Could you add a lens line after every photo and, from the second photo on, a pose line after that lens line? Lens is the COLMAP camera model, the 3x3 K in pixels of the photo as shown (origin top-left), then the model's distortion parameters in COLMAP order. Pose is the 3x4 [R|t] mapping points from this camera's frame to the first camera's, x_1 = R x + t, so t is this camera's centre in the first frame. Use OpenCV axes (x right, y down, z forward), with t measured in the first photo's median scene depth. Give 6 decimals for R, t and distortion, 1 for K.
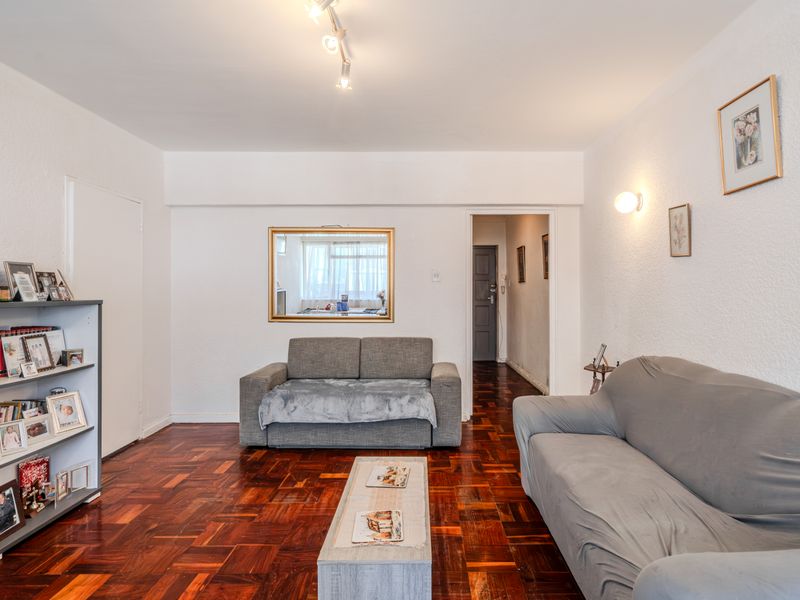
lens RADIAL K [[470.1, 0, 401.6], [0, 470.1, 297.1], [0, 0, 1]] dist [-0.010534, -0.001569]
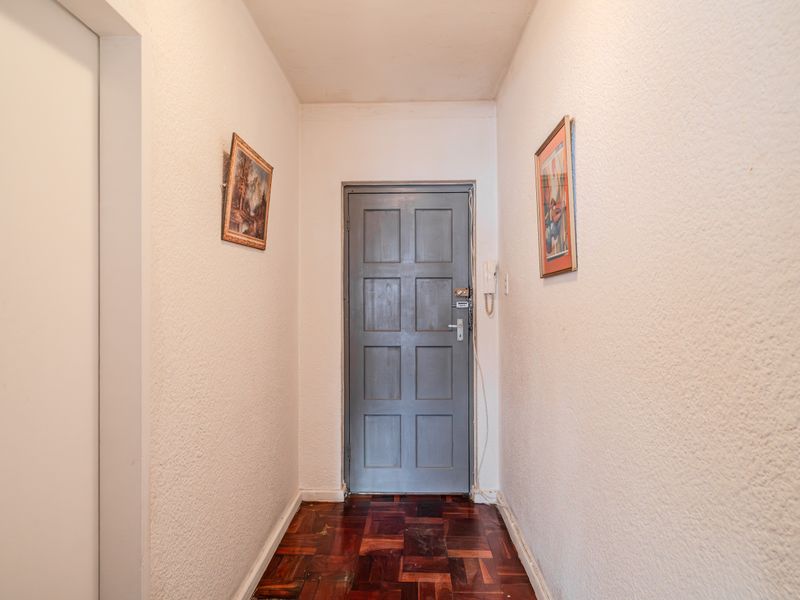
lens RADIAL K [[420.2, 0, 401.0], [0, 420.2, 301.3], [0, 0, 1]] dist [-0.000698, -0.000029]
pose [[0.999990, 0.004414, -0.000993, 0.146860], [-0.004432, 0.999803, -0.019359, -0.010385], [0.000908, 0.019363, 0.999812, 0.670058]]
